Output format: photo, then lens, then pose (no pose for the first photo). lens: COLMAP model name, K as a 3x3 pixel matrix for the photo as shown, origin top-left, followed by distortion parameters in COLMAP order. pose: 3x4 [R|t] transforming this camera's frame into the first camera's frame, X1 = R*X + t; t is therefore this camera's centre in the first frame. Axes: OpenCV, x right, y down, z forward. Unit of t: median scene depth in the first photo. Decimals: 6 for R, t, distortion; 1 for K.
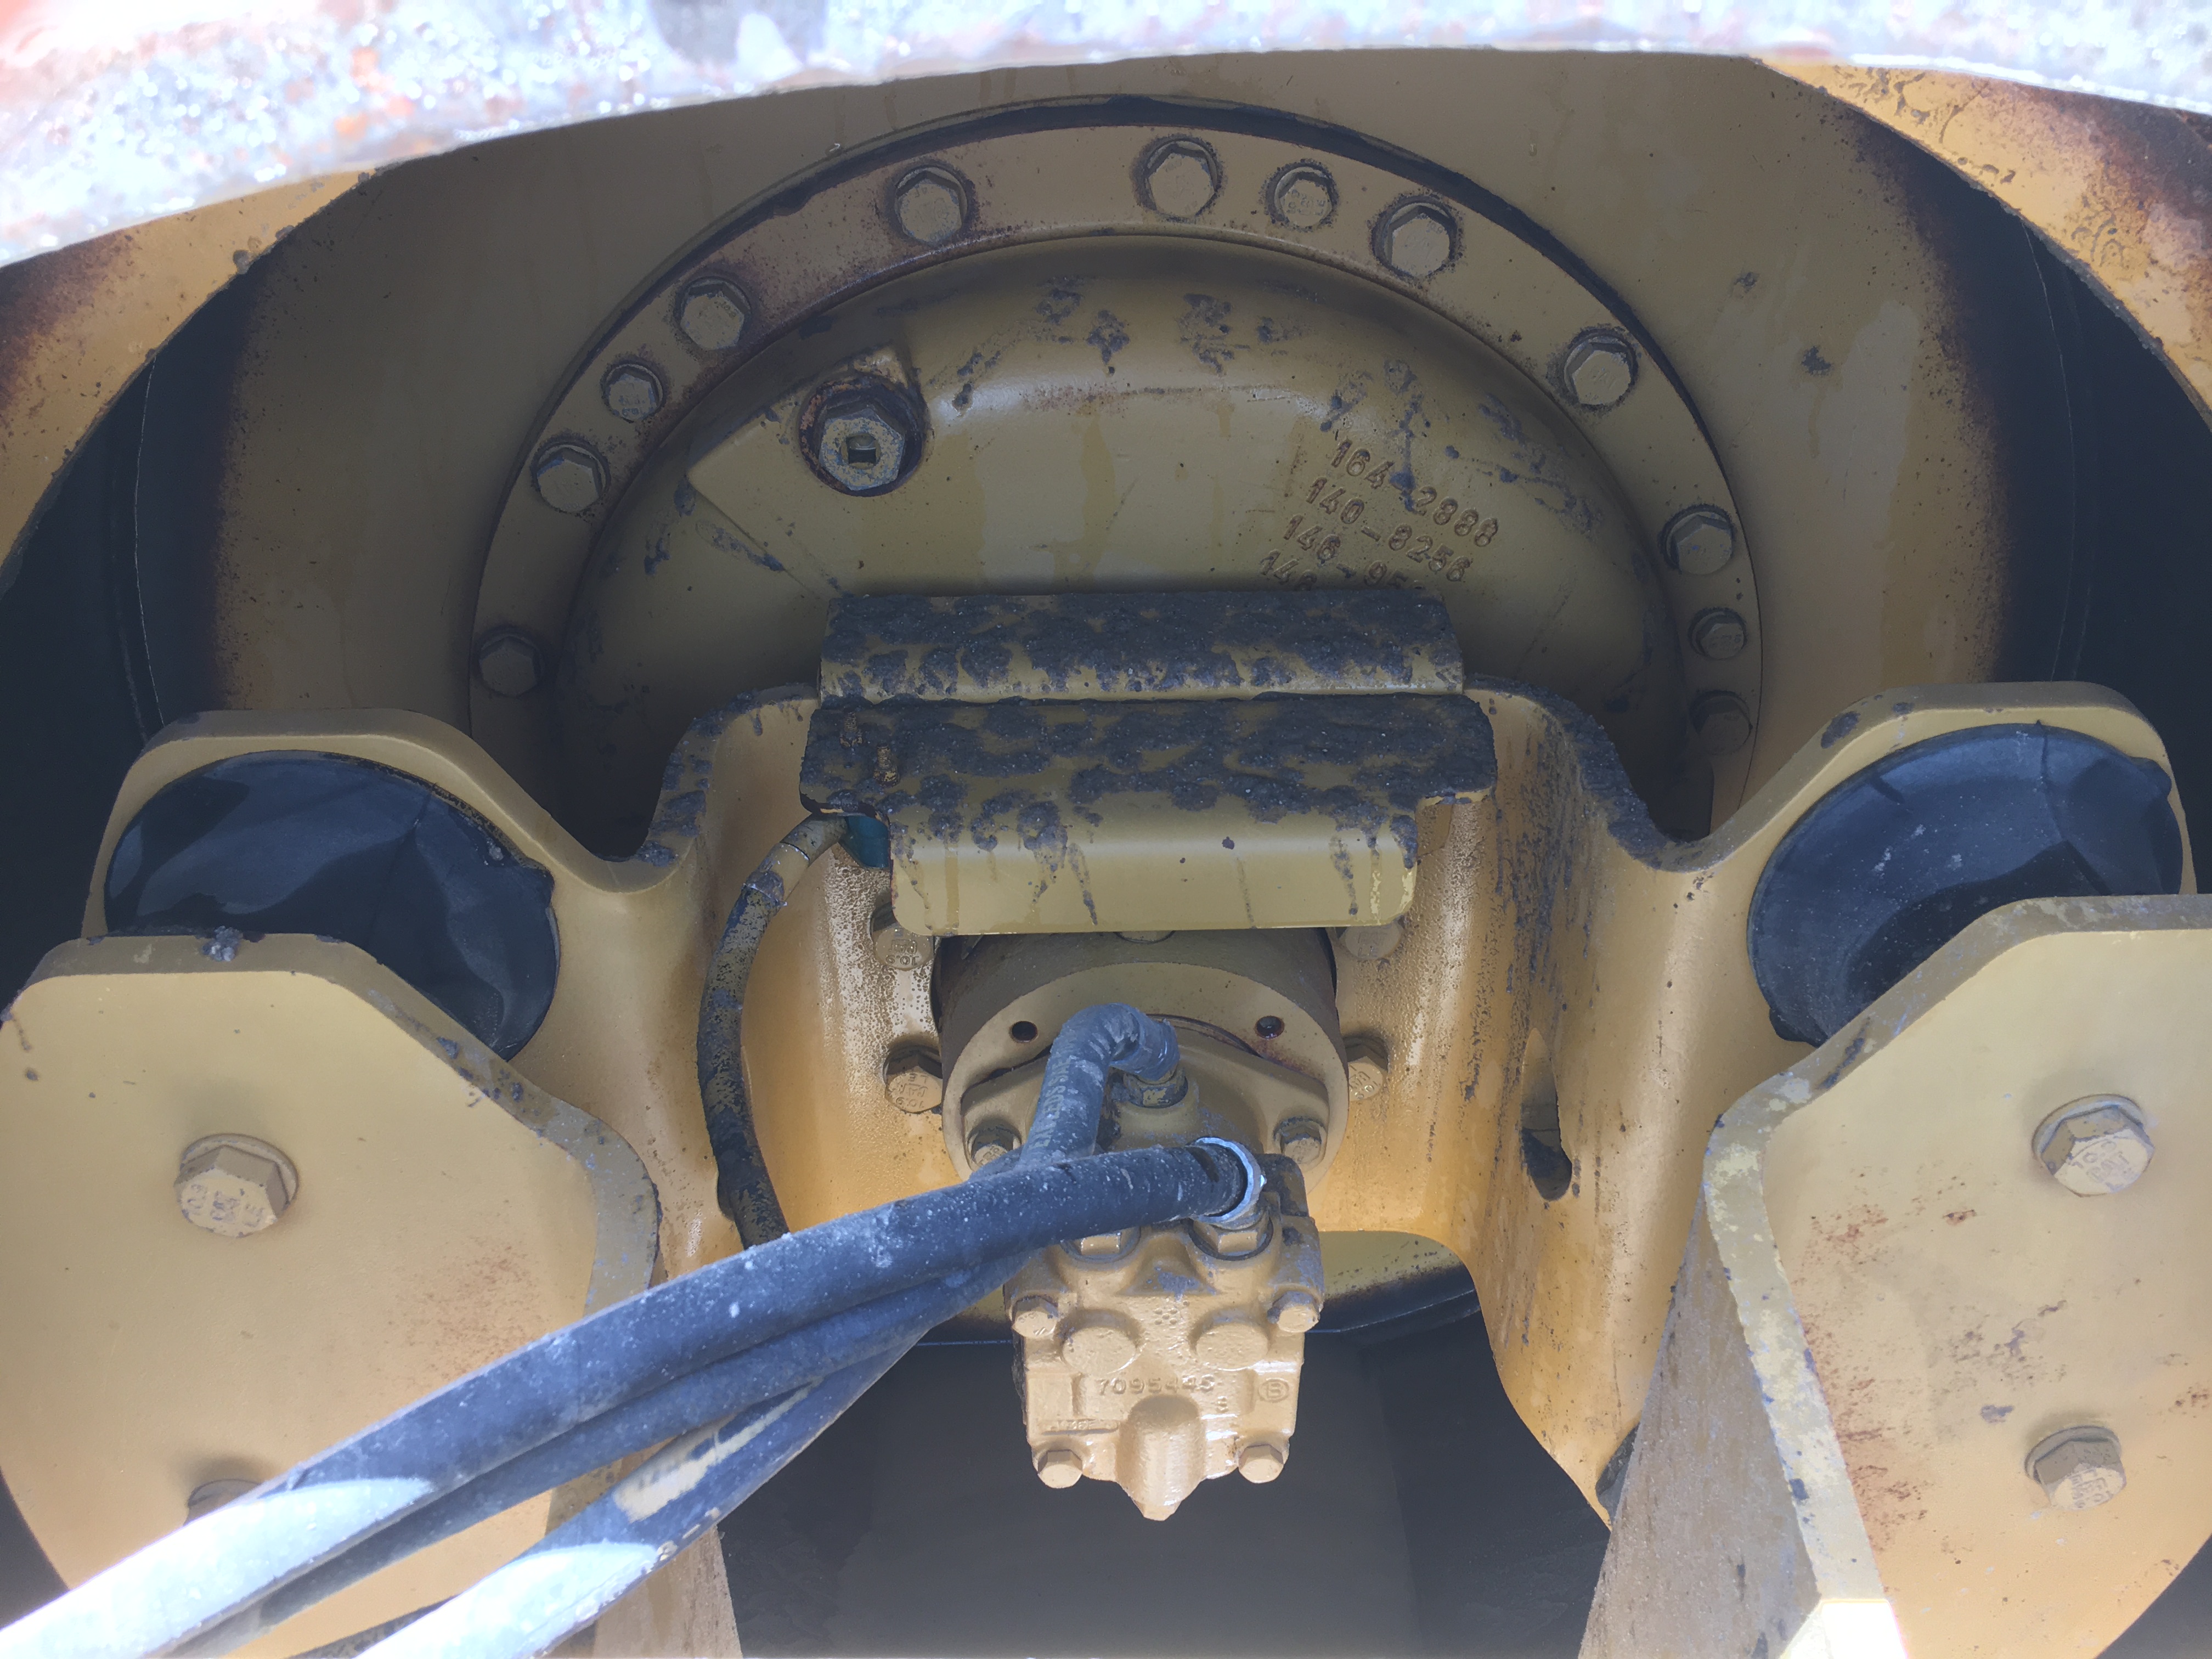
lens RADIAL K [[1887.5, 0, 1100.0], [0, 1887.5, 825.6], [0, 0, 1]] dist [0.054259, -0.057297]
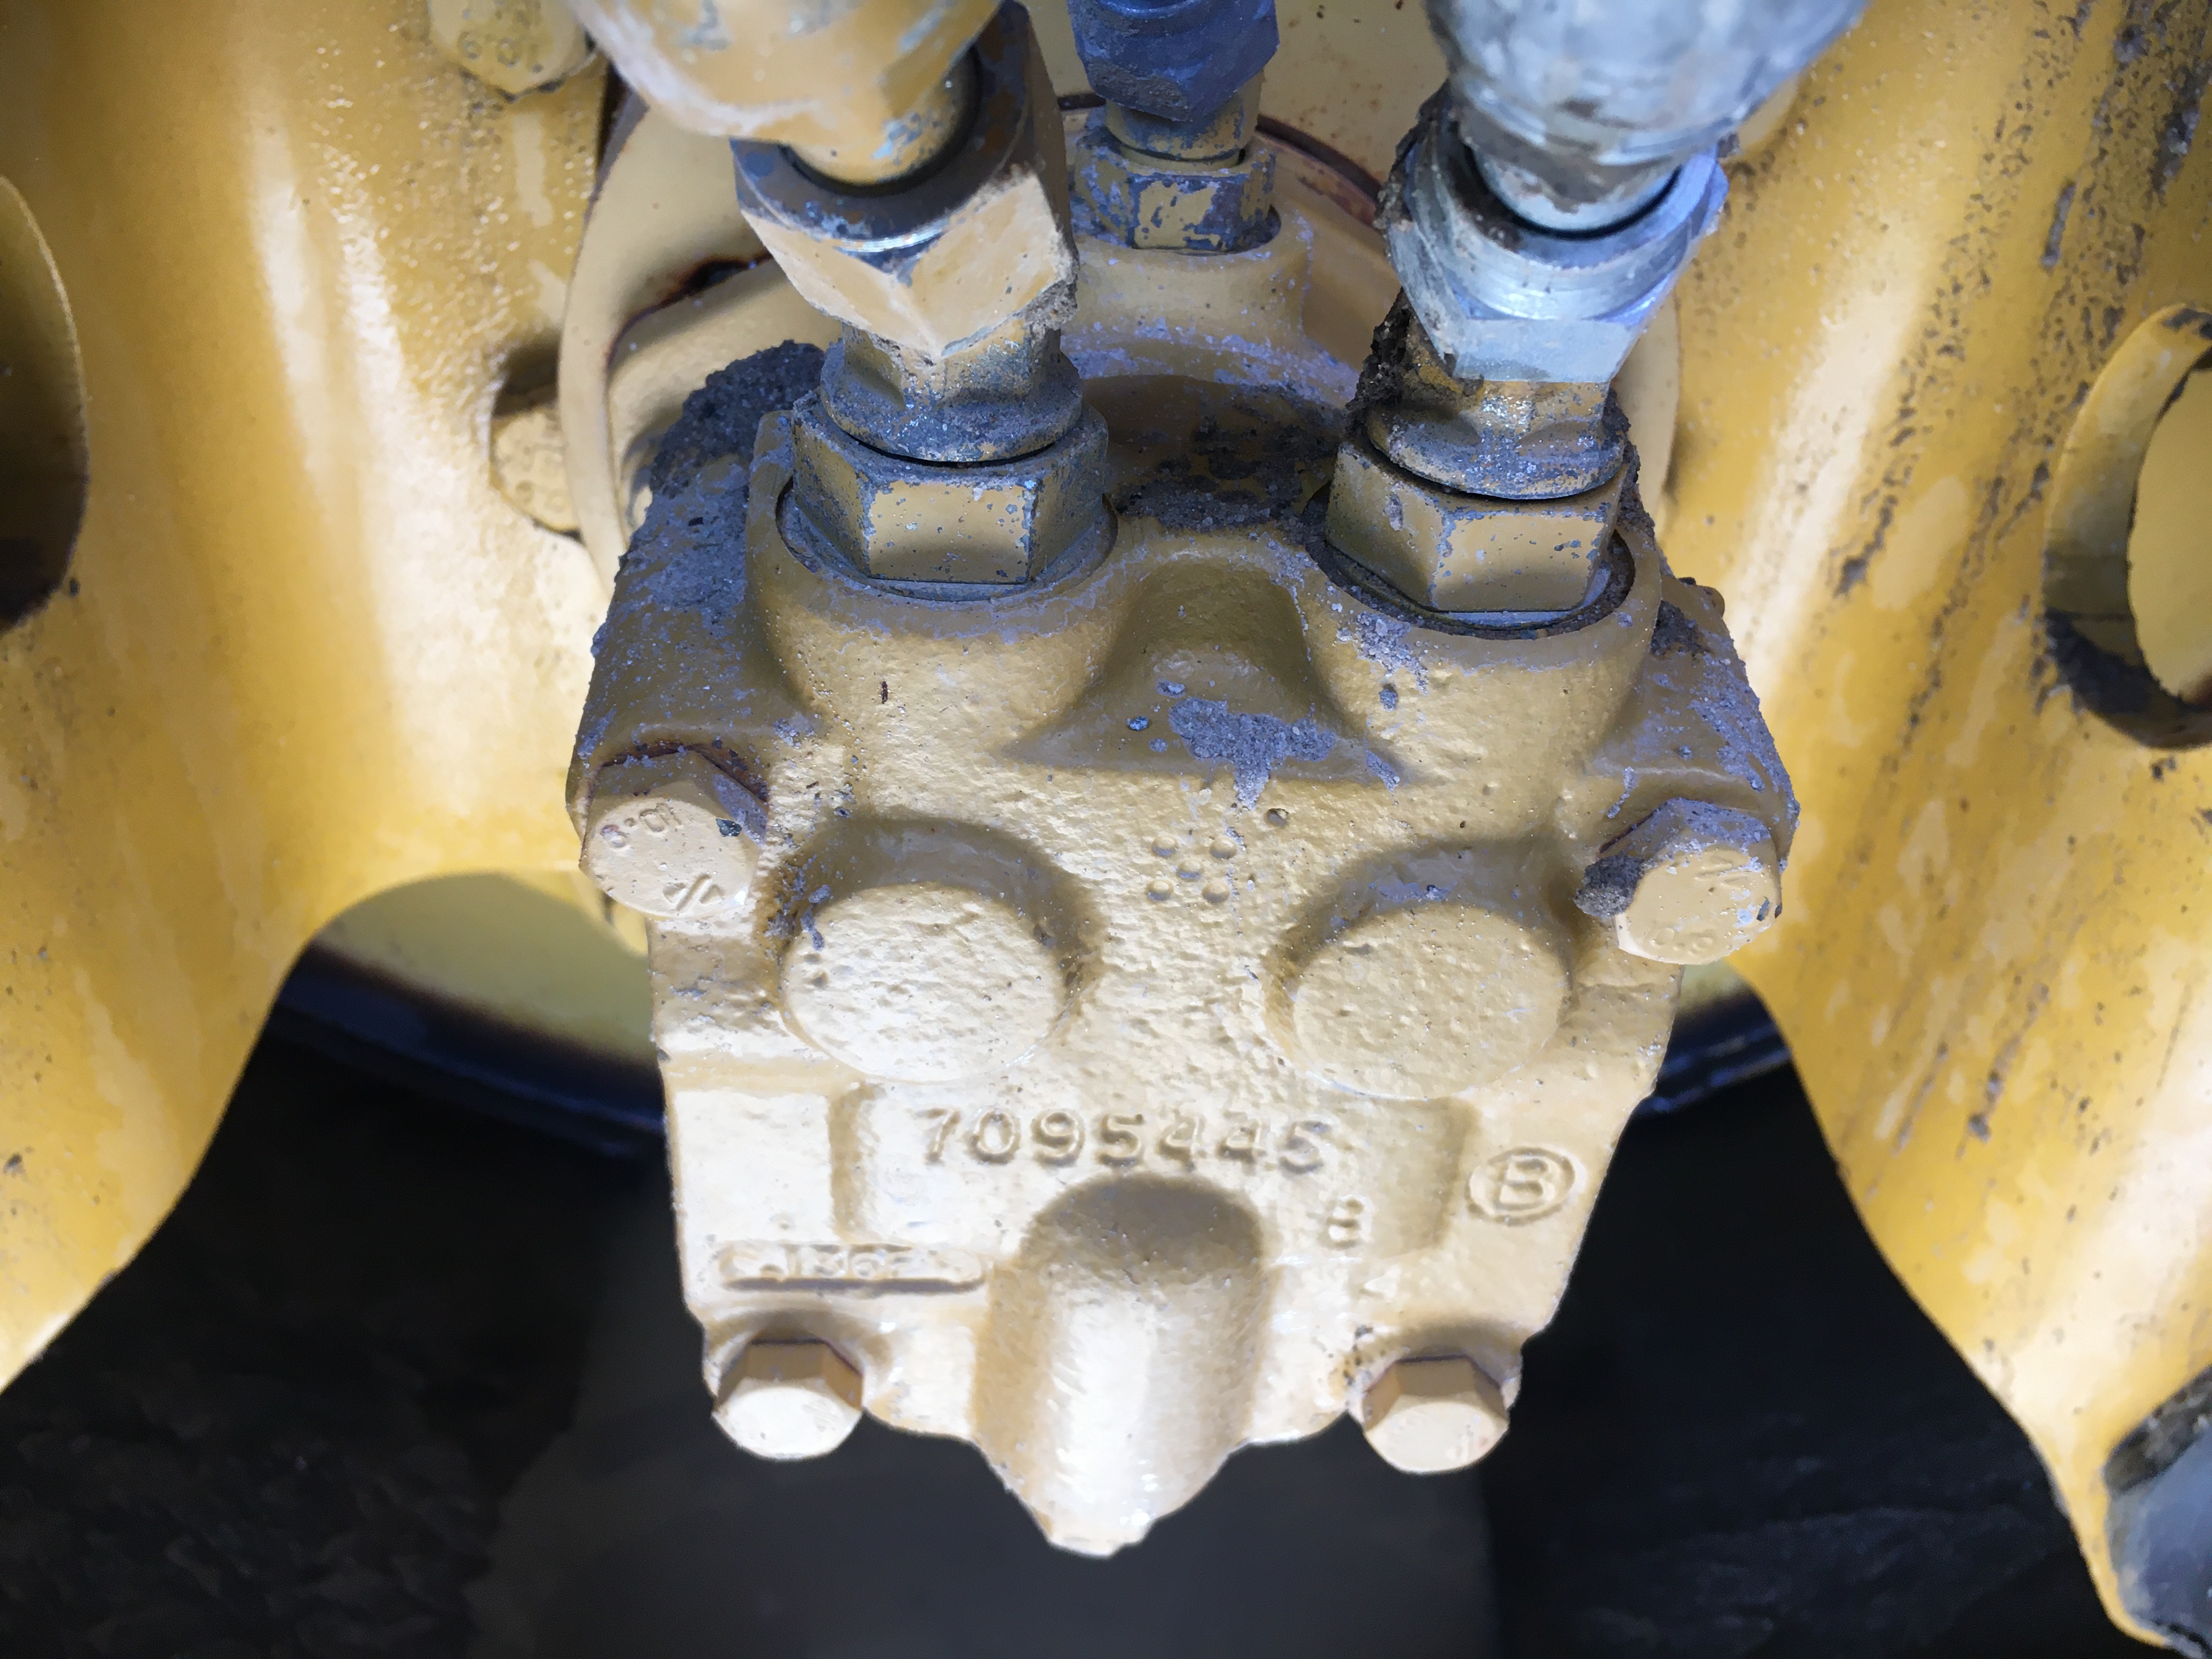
lens RADIAL K [[1887.5, 0, 1111.0], [0, 1887.5, 834.4], [0, 0, 1]] dist [0.054259, -0.057297]
pose [[0.996992, 0.063330, 0.044669, 0.011625], [-0.066499, 0.995081, 0.073431, 0.224678], [-0.039799, -0.076181, 0.996299, 0.707737]]
